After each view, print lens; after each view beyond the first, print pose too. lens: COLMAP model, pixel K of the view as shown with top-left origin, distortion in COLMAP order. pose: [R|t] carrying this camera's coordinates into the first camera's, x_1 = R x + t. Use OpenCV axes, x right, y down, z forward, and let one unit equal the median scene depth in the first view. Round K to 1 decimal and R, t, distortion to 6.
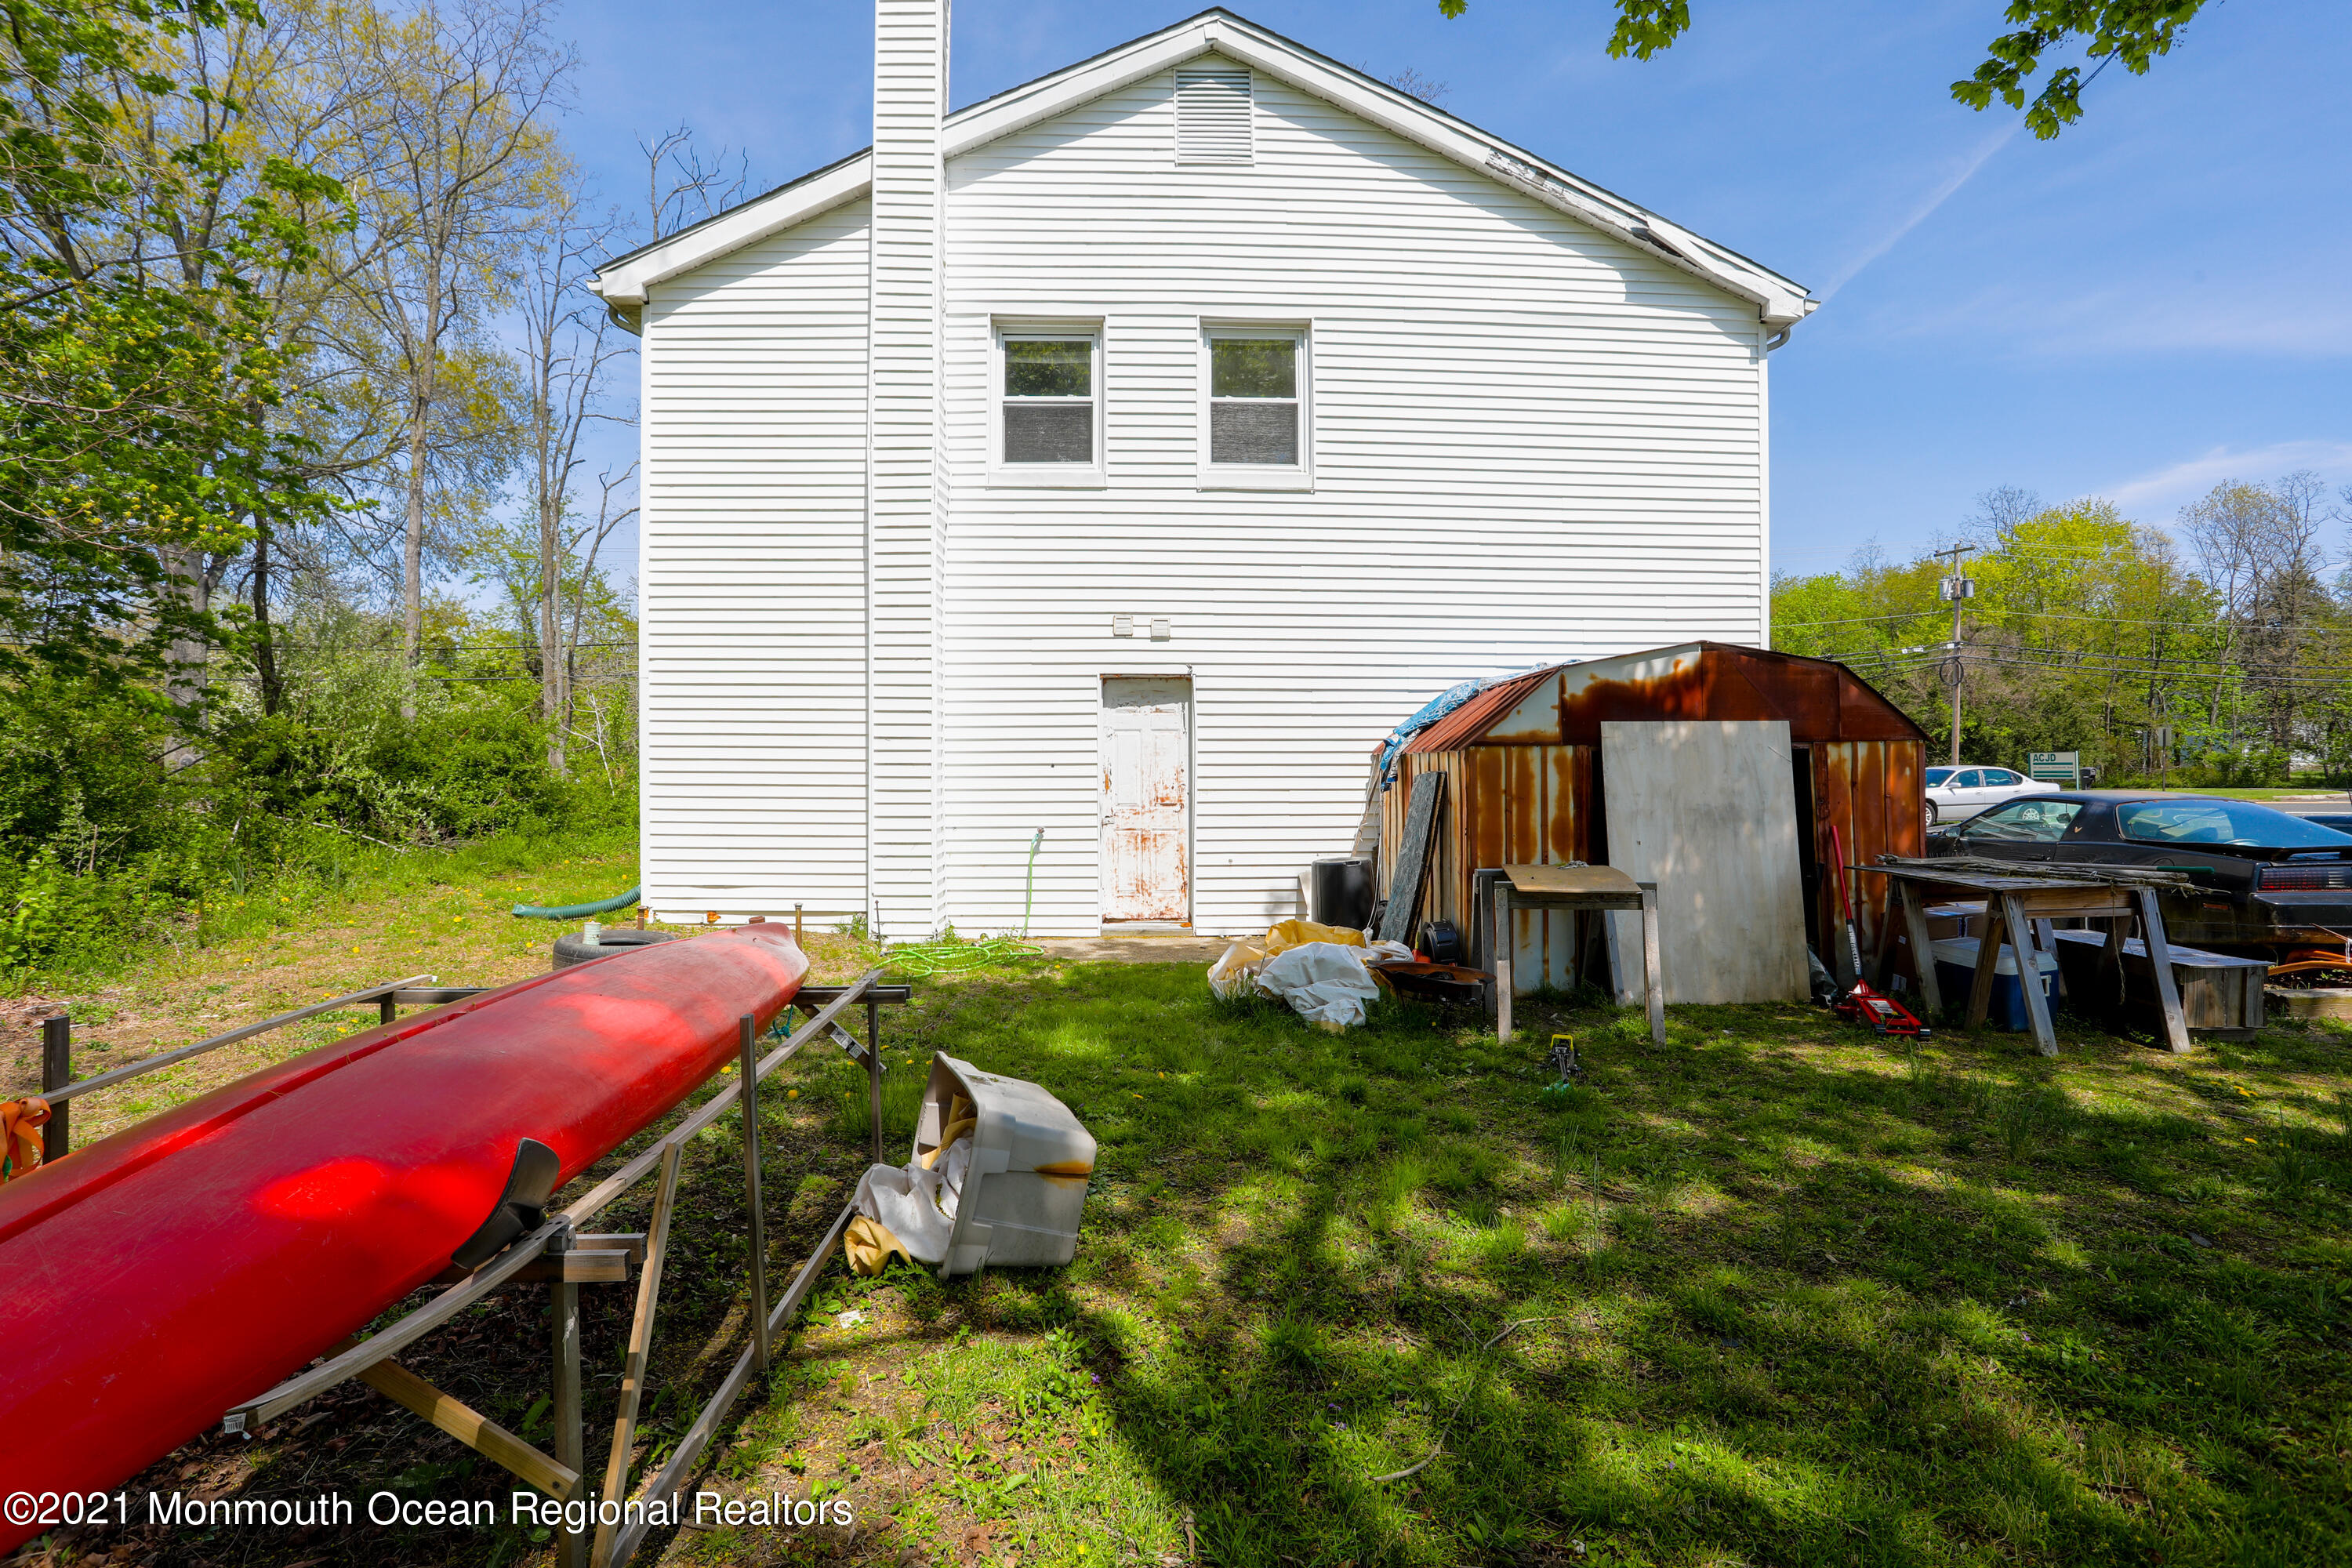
lens RADIAL K [[1149.5, 0, 1167.3], [0, 1149.5, 764.0], [0, 0, 1]] dist [-0.069940, 0.031588]
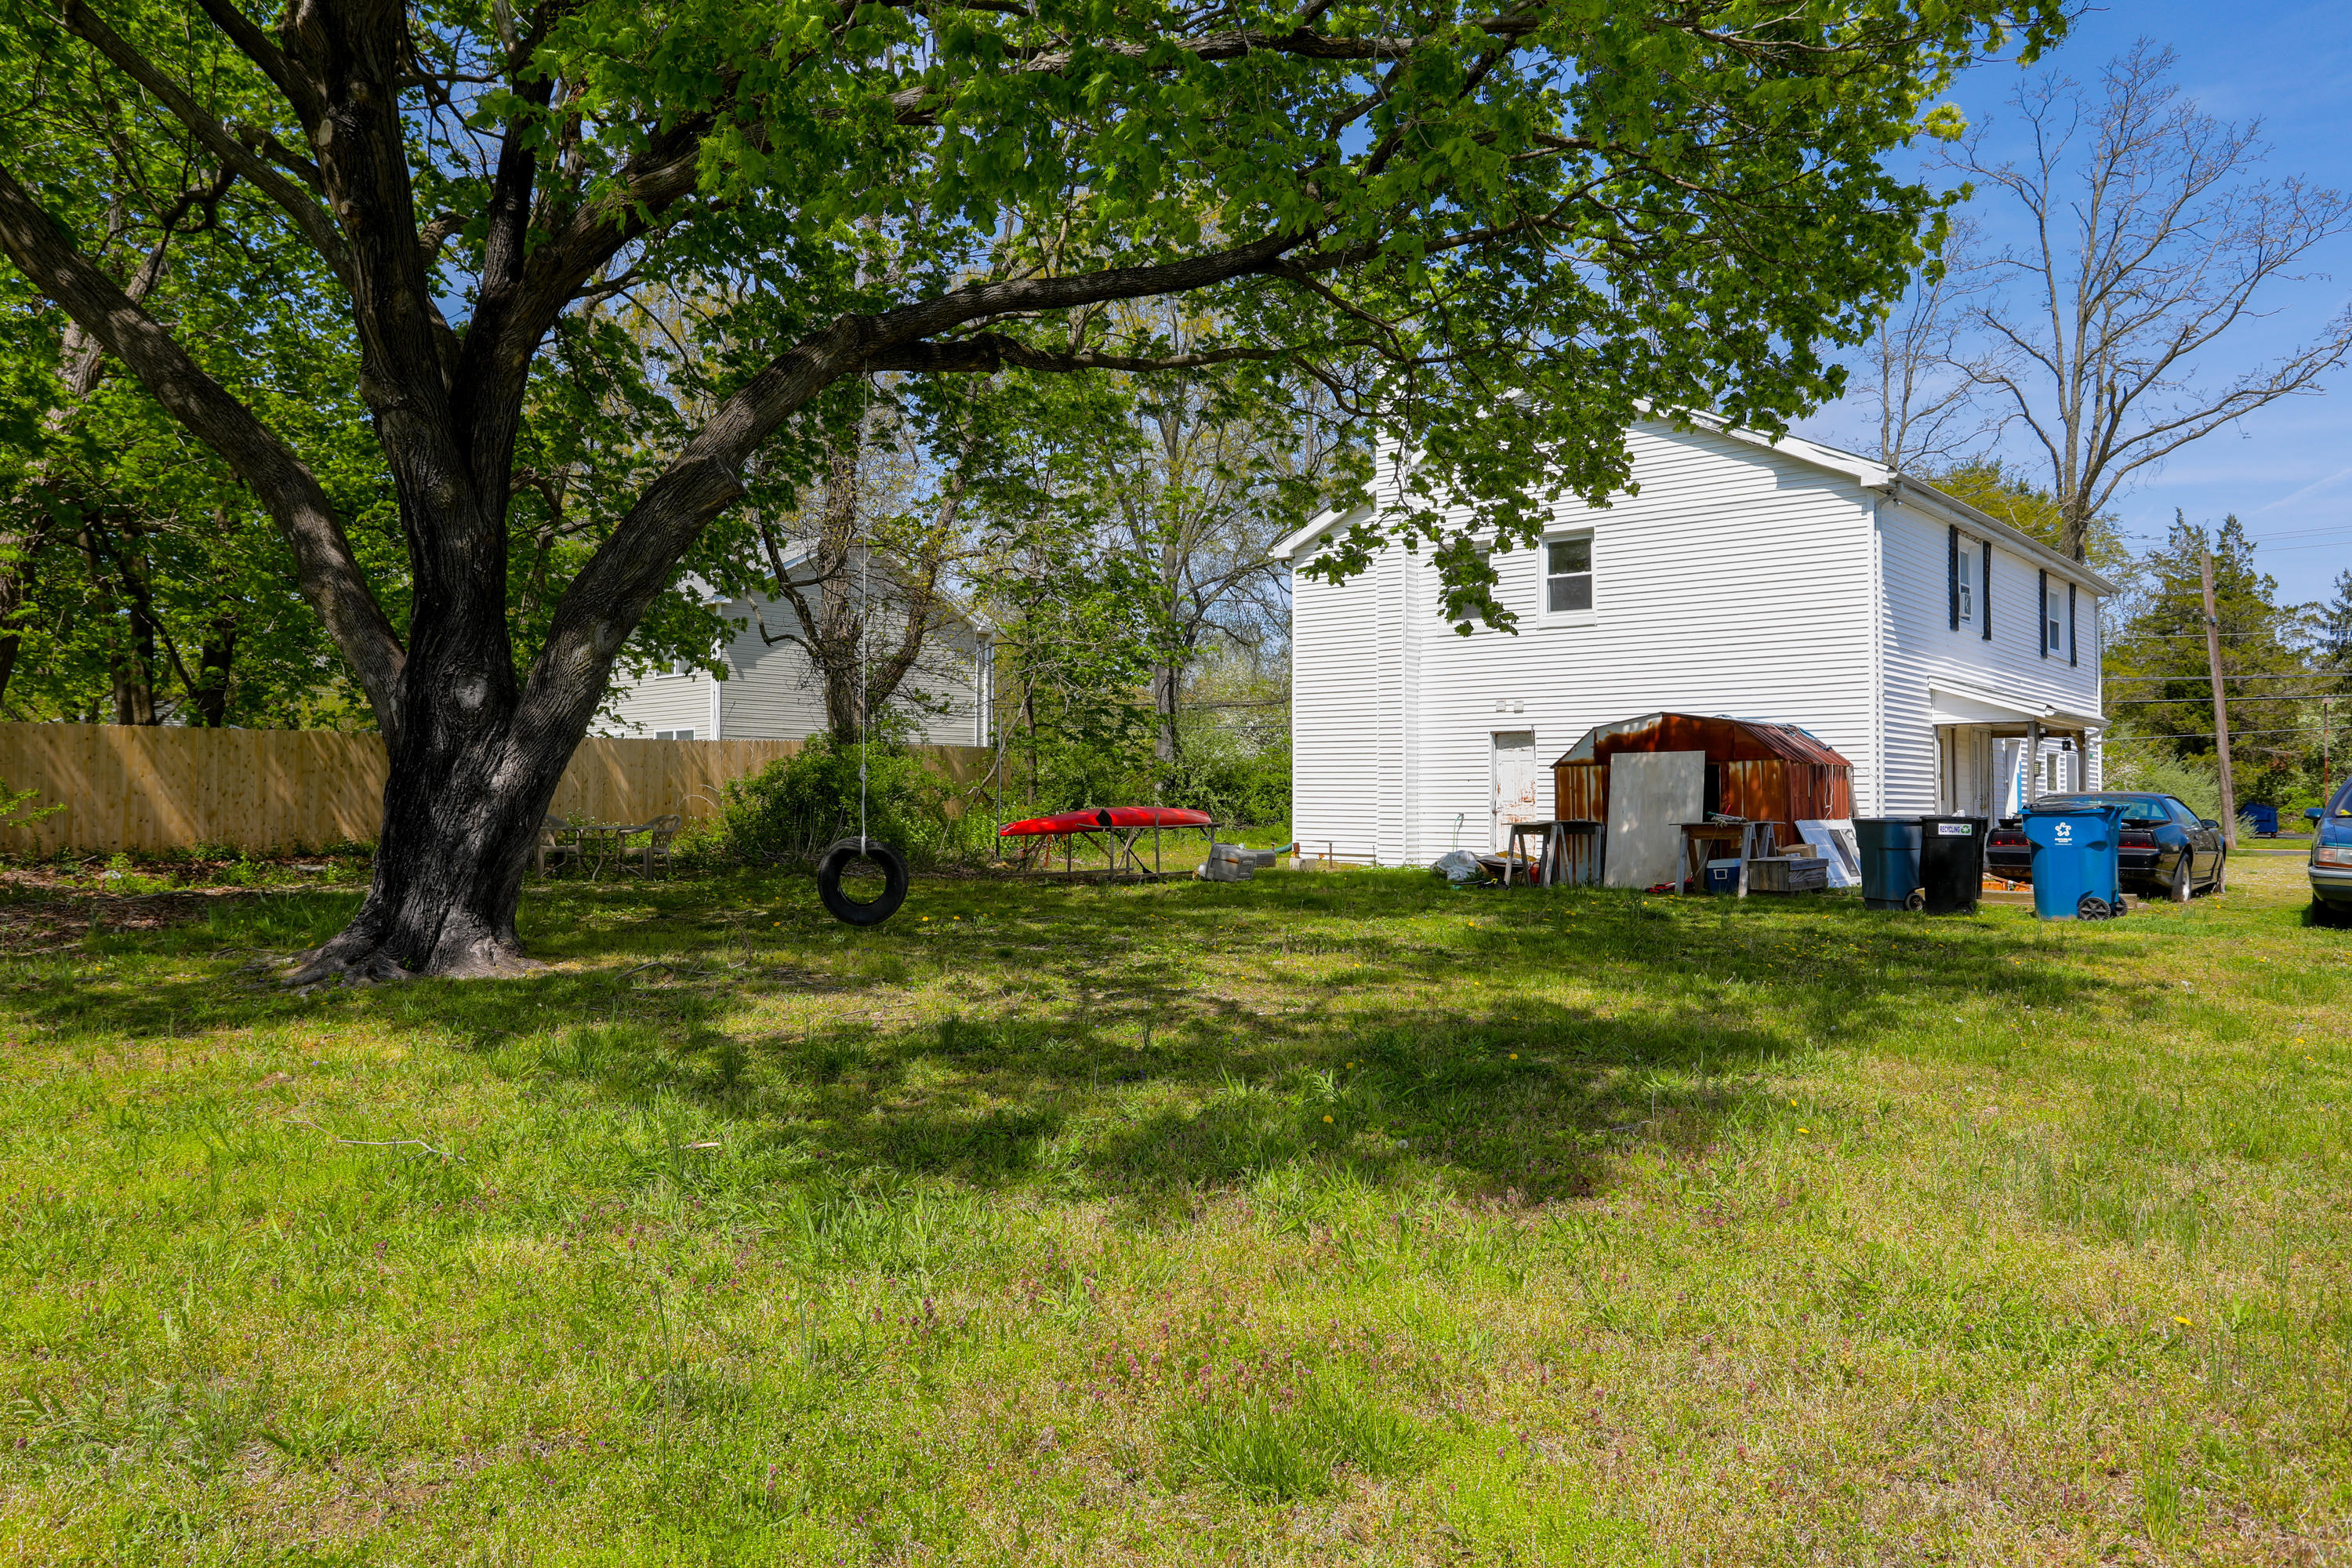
lens RADIAL K [[1644.4, 0, 1176.0], [0, 1644.4, 784.0], [0, 0, 1]] dist [-0.061847, 0.000136]
pose [[0.729306, -0.009128, -0.684126, 1.393109], [-0.003290, 0.999853, -0.016849, 0.053620], [0.684179, 0.014539, 0.729169, -1.295421]]
